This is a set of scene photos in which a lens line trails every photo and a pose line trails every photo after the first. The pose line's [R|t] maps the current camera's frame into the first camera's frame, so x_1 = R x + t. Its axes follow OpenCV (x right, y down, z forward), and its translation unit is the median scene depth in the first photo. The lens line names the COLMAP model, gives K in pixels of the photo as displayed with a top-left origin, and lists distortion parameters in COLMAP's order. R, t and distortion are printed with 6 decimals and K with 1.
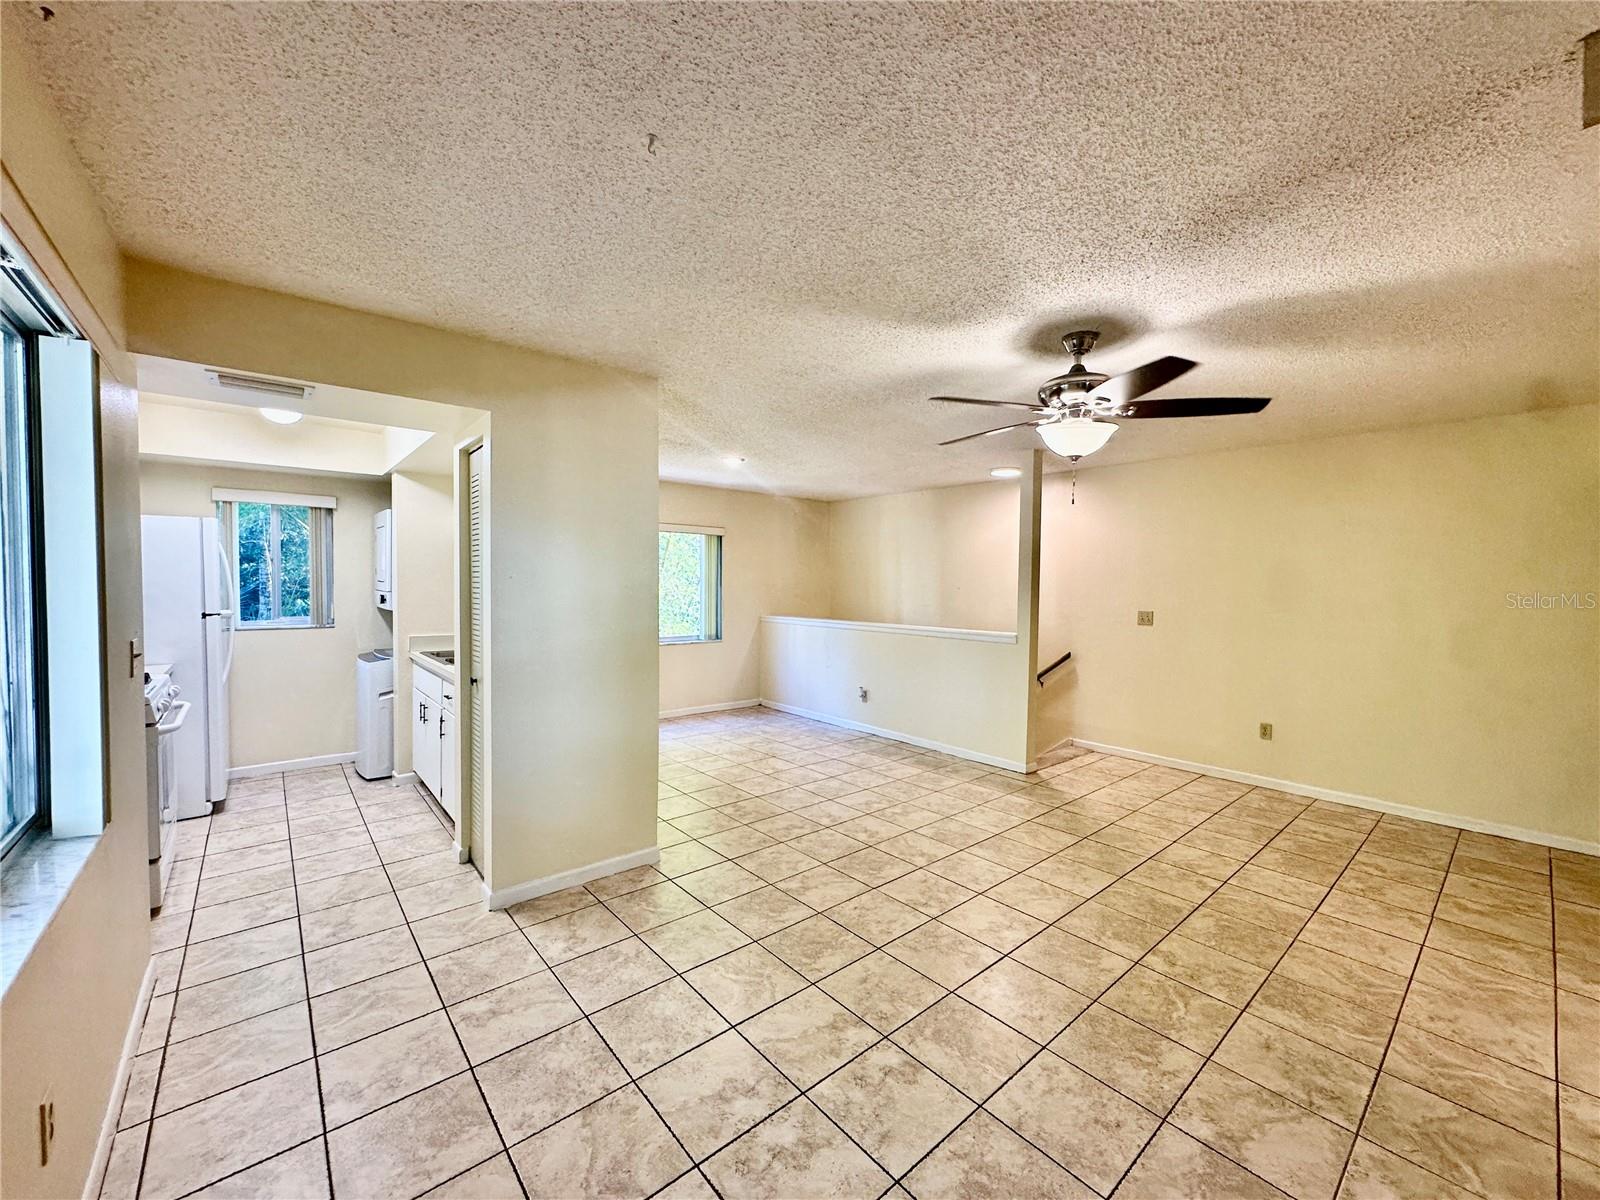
lens RADIAL K [[636.6, 0, 801.7], [0, 636.6, 600.6], [0, 0, 1]] dist [-0.003234, 0.000799]
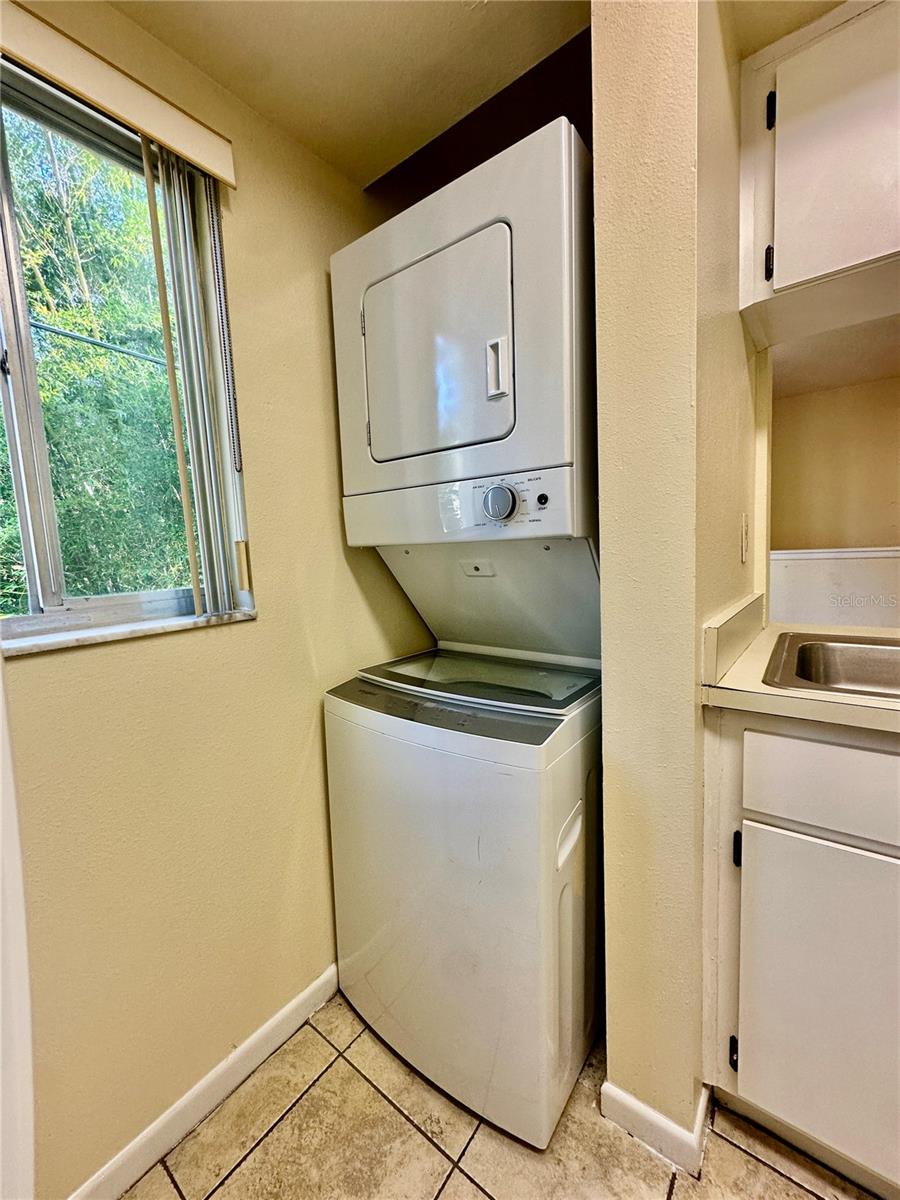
lens RADIAL K [[477.5, 0, 449.2], [0, 477.5, 600.0], [0, 0, 1]] dist [-0.003234, 0.000799]
pose [[0.976408, -0.079531, 0.200756, -0.807436], [0.064132, 0.994560, 0.082085, 0.023971], [-0.206192, -0.067274, 0.976196, 0.889315]]
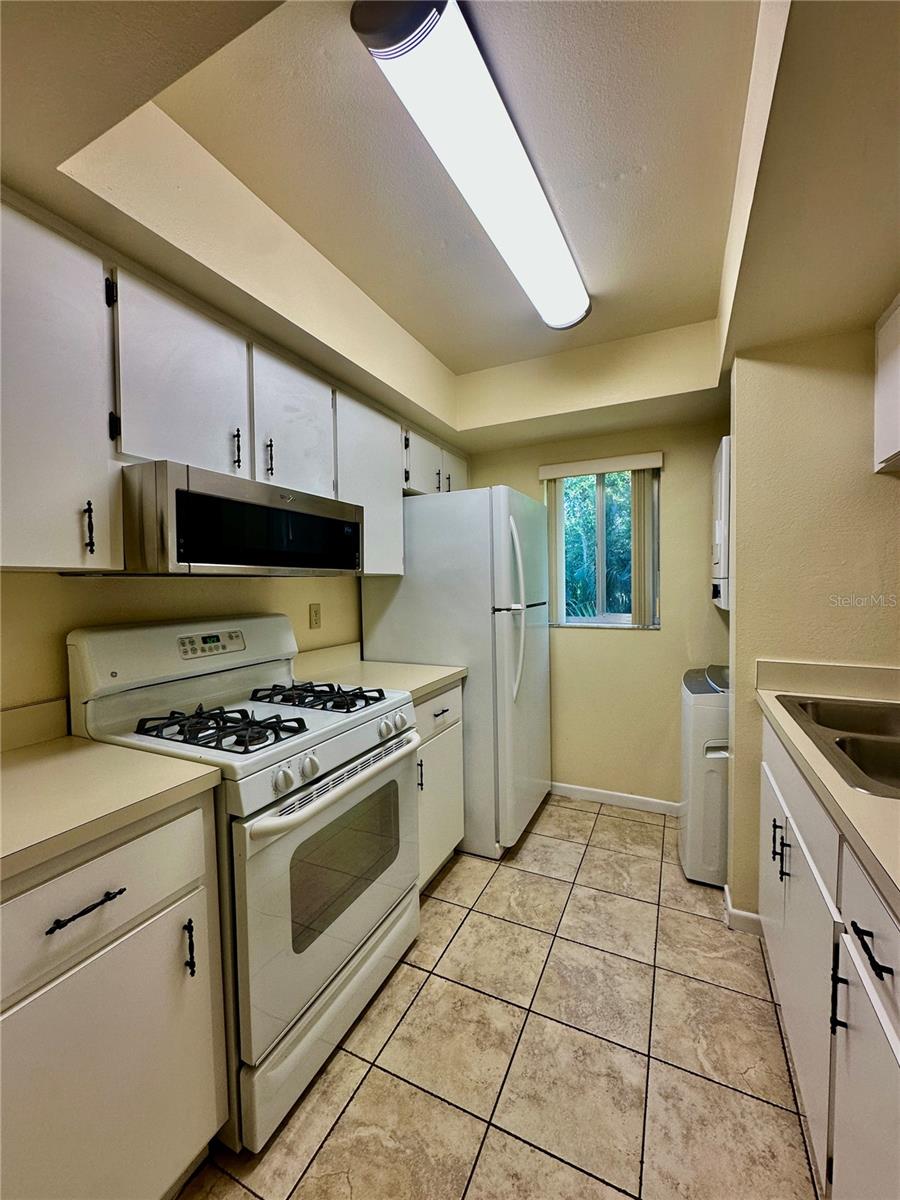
lens RADIAL K [[477.5, 0, 449.3], [0, 477.5, 599.5], [0, 0, 1]] dist [-0.003234, 0.000799]
pose [[0.402289, 0.012244, -0.915431, -0.379576], [-0.007681, 0.999921, 0.009999, 0.003752], [0.915481, 0.003009, 0.402351, 0.644809]]
